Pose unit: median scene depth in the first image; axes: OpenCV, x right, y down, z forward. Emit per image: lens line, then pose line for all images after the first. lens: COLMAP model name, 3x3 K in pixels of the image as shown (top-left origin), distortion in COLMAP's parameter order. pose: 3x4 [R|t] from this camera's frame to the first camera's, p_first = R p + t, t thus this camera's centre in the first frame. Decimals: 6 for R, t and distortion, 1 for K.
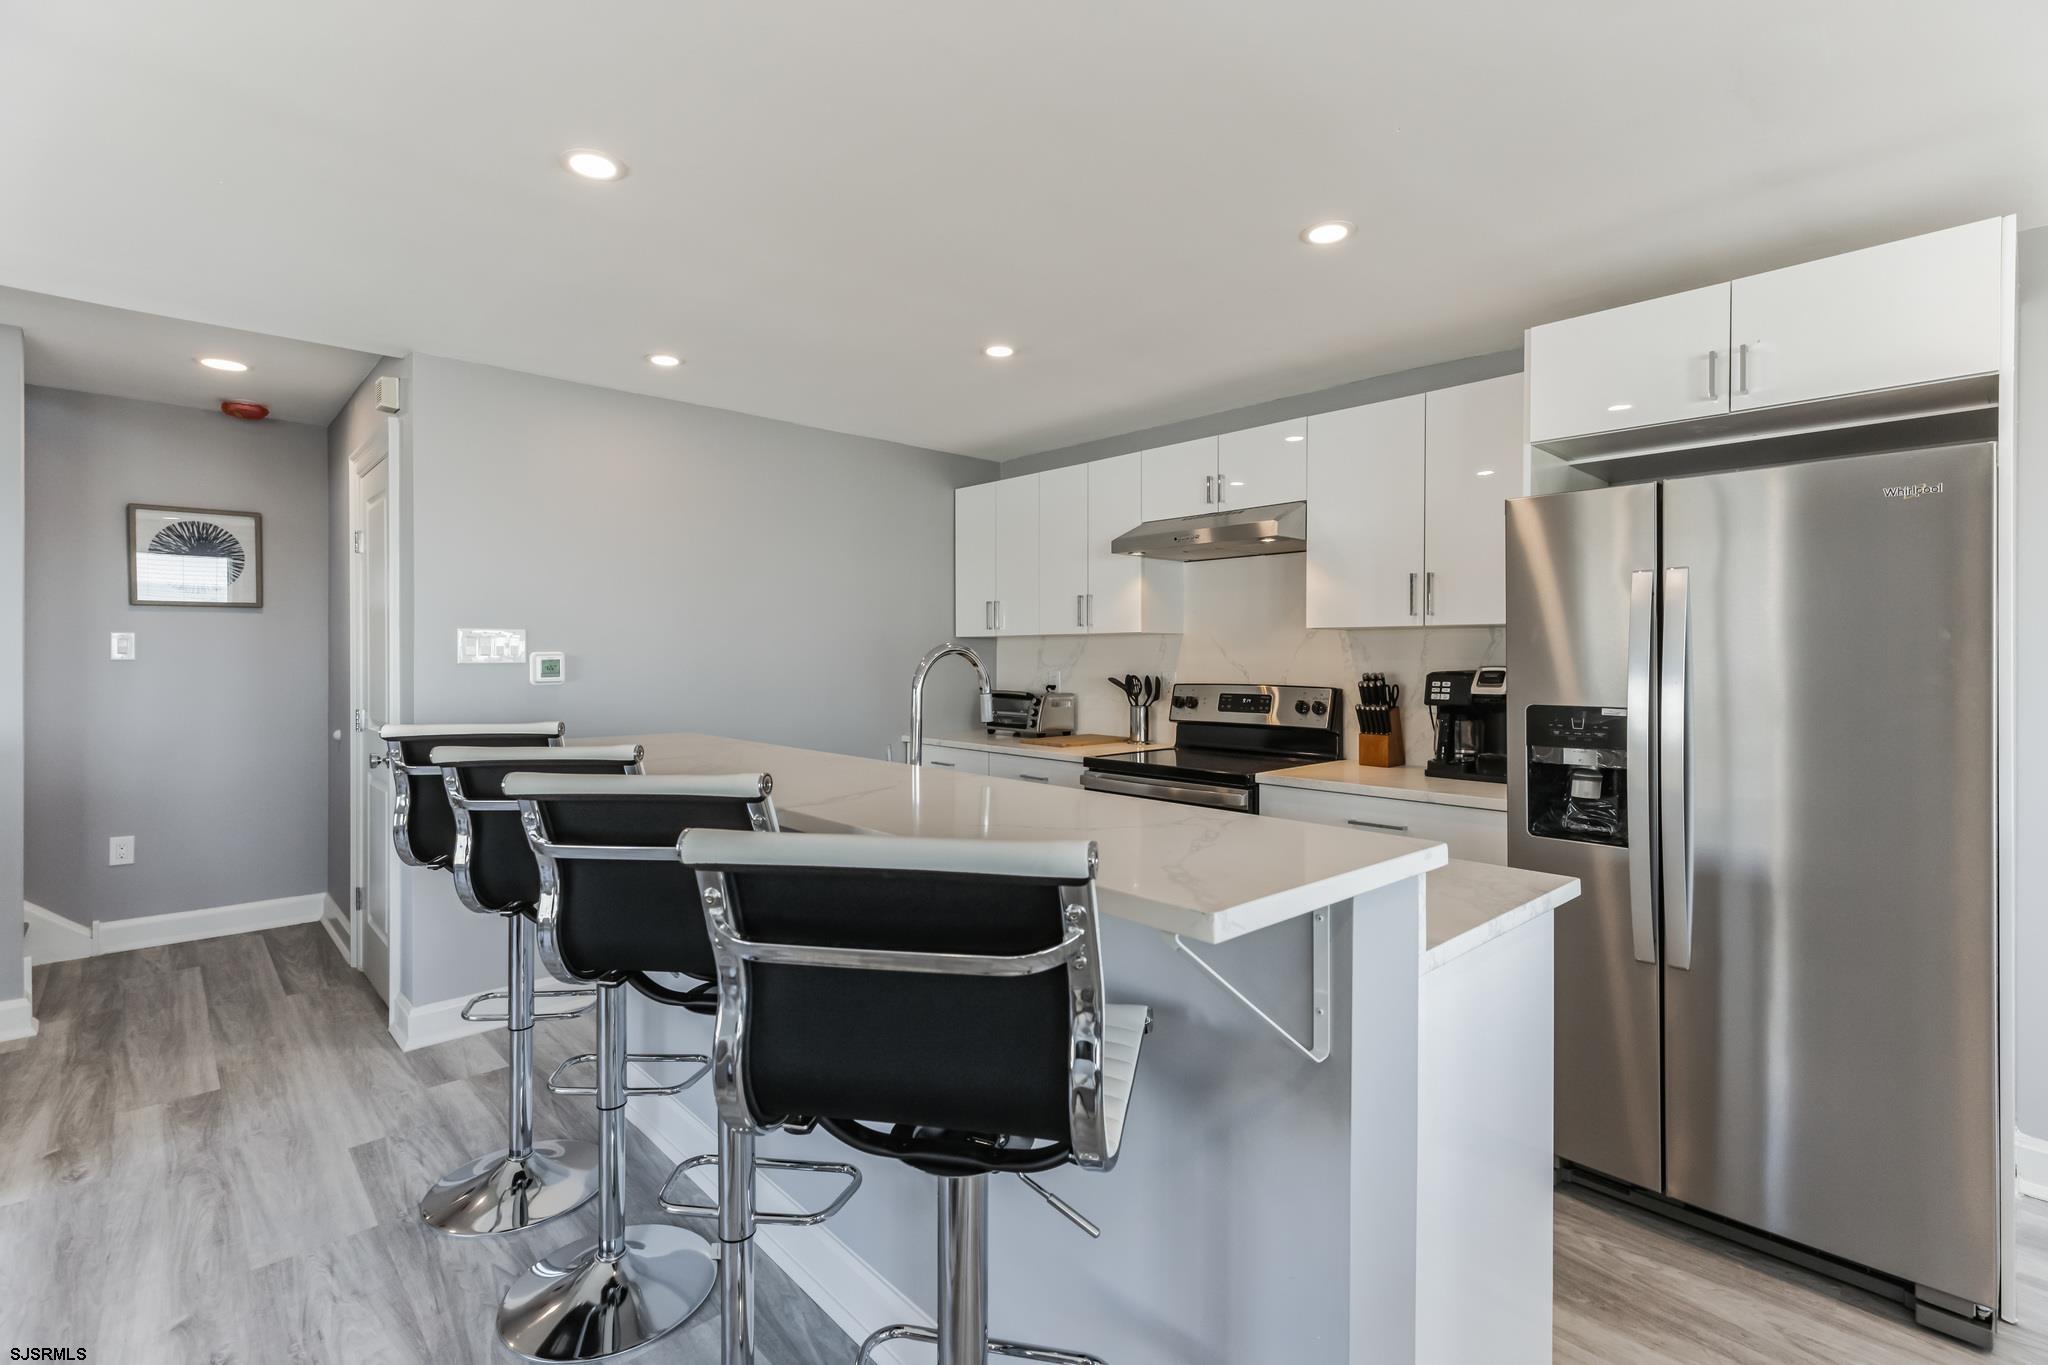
lens RADIAL K [[947.3, 0, 1047.9], [0, 947.3, 652.7], [0, 0, 1]] dist [0.000297, 0.000136]
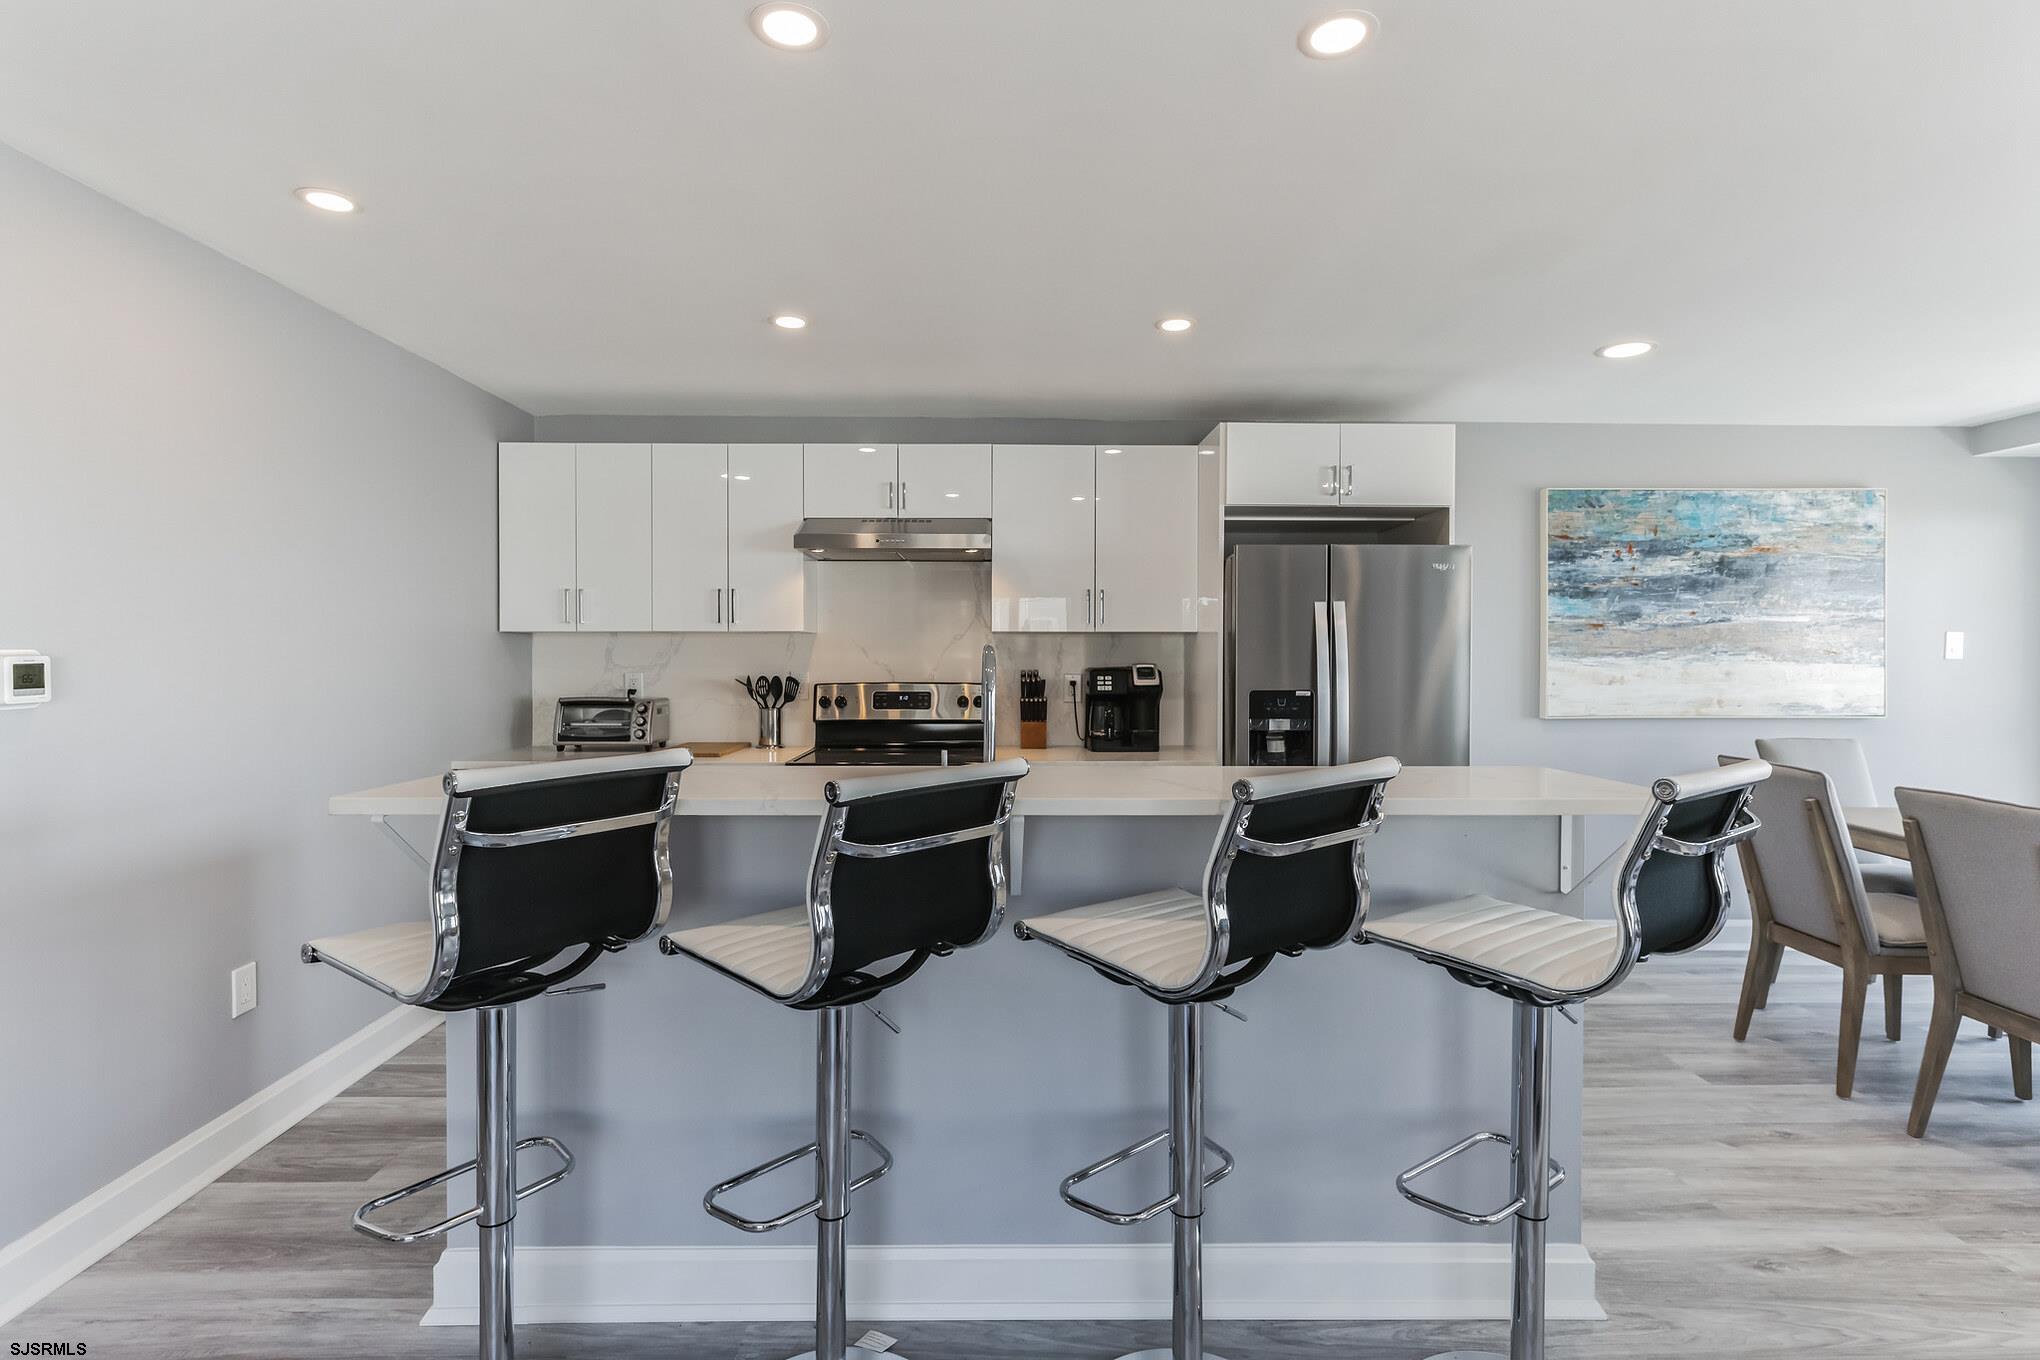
lens RADIAL K [[963.0, 0, 1018.8], [0, 963.0, 669.8], [0, 0, 1]] dist [0.001893, -0.000156]
pose [[0.671825, -0.011432, 0.740622, -0.517845], [-0.003249, 0.999826, 0.018380, -0.001157], [-0.740703, -0.014755, 0.671670, 0.181901]]
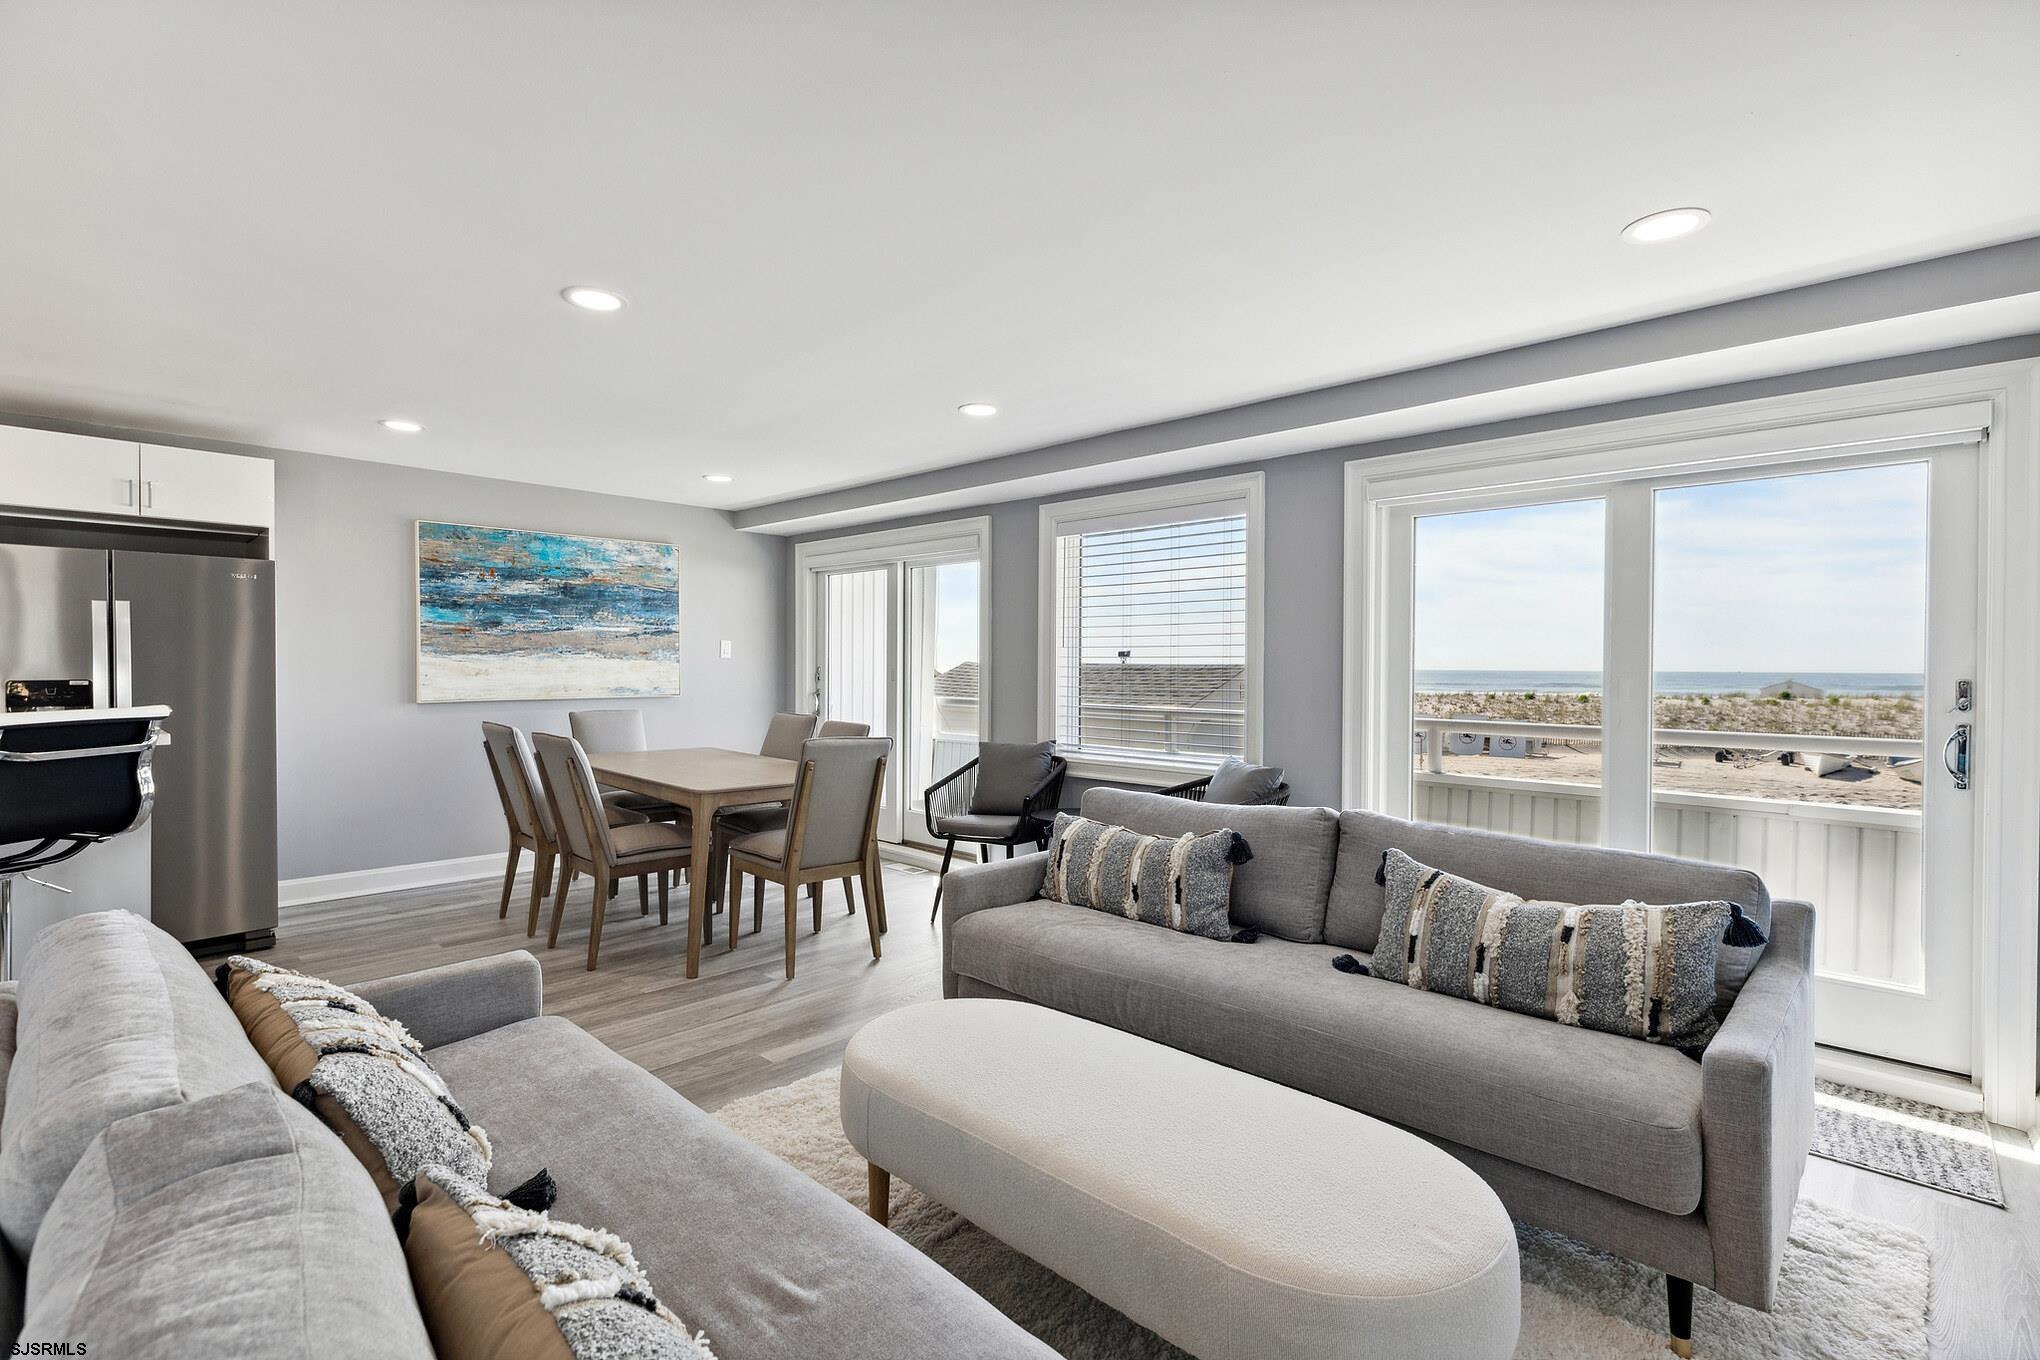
lens RADIAL K [[936.6, 0, 1033.1], [0, 936.6, 661.9], [0, 0, 1]] dist [0.002955, 0.000769]
pose [[-0.062608, 0.002098, 0.998036, -0.705492], [-0.006467, 0.999976, -0.002508, 0.011930], [-0.998017, -0.006612, -0.062592, -0.344002]]
